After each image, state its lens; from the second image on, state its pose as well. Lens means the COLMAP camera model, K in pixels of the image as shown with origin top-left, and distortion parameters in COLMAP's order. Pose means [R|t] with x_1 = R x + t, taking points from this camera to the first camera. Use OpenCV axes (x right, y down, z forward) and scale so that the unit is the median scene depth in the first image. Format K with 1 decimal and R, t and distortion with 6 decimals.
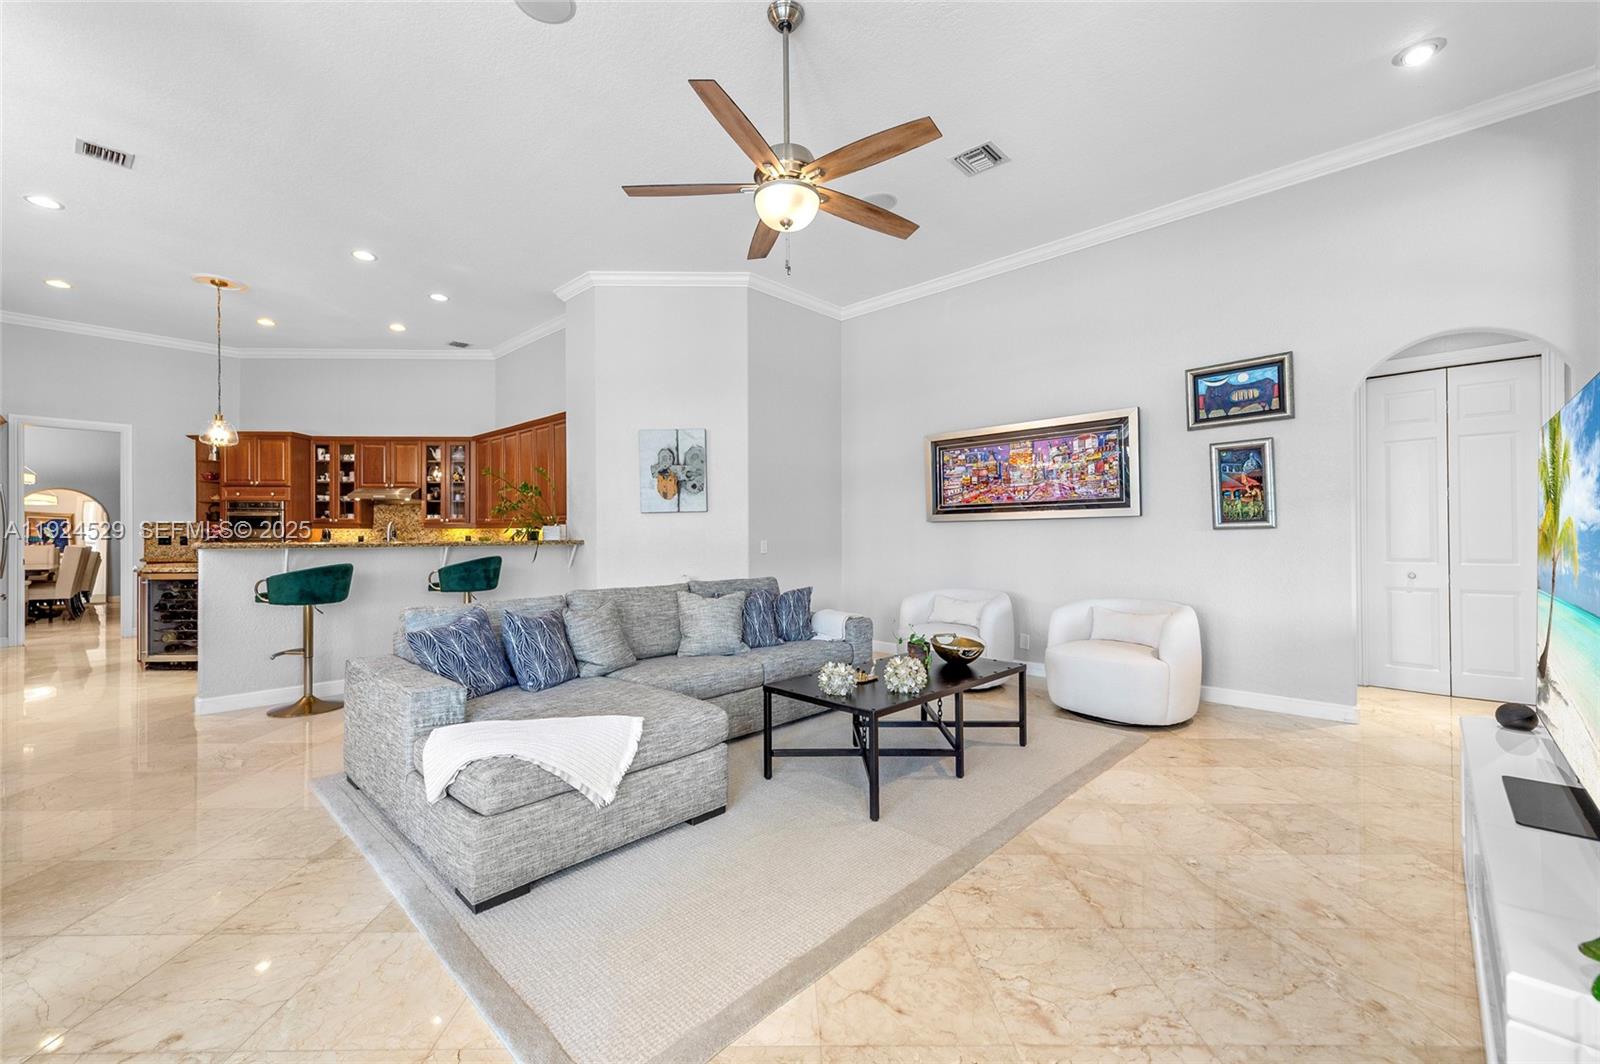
lens RADIAL K [[648.5, 0, 769.3], [0, 648.5, 546.9], [0, 0, 1]] dist [0.015094, -0.000067]
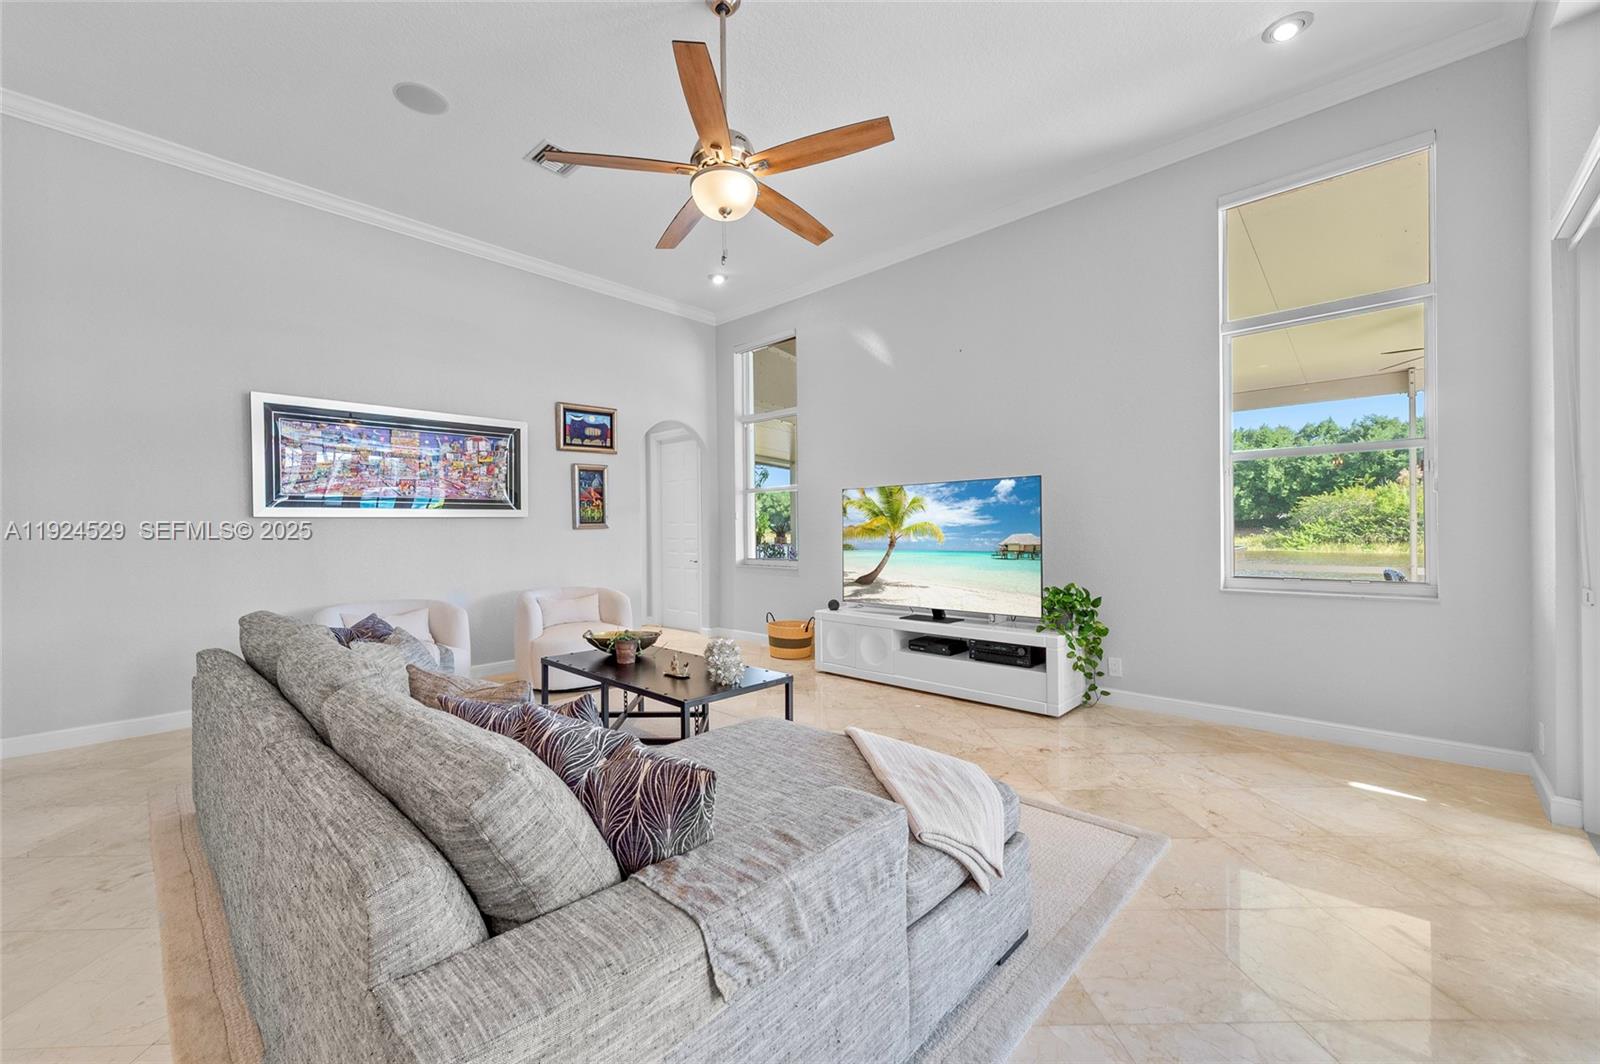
lens RADIAL K [[648.5, 0, 769.3], [0, 648.5, 546.9], [0, 0, 1]] dist [0.015094, -0.000067]
pose [[-0.032442, -0.029067, 0.999051, -0.658608], [0.021756, 0.999320, 0.029782, -0.021582], [-0.999237, 0.022701, -0.031787, 0.668785]]
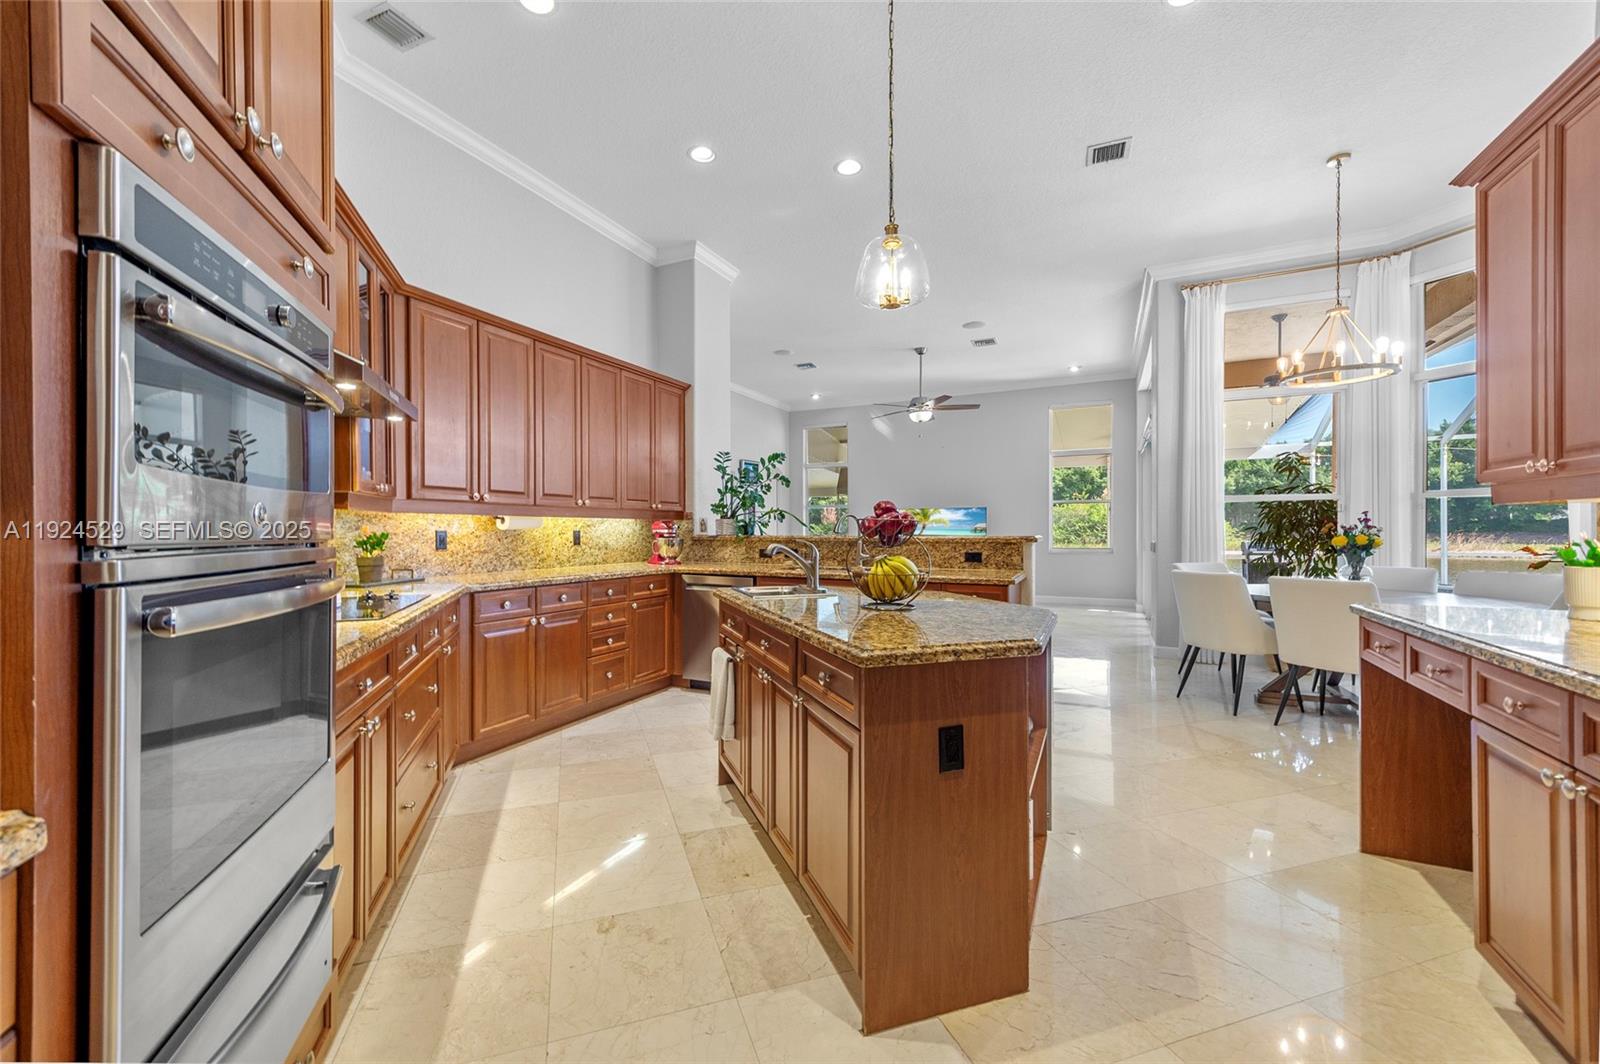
lens RADIAL K [[648.5, 0, 769.3], [0, 648.5, 546.9], [0, 0, 1]] dist [0.015094, -0.000067]
pose [[-0.314123, -0.029396, 0.948927, -0.971454], [0.008450, 0.999394, 0.033757, -0.017551], [-0.949345, 0.018622, -0.313685, 0.959943]]
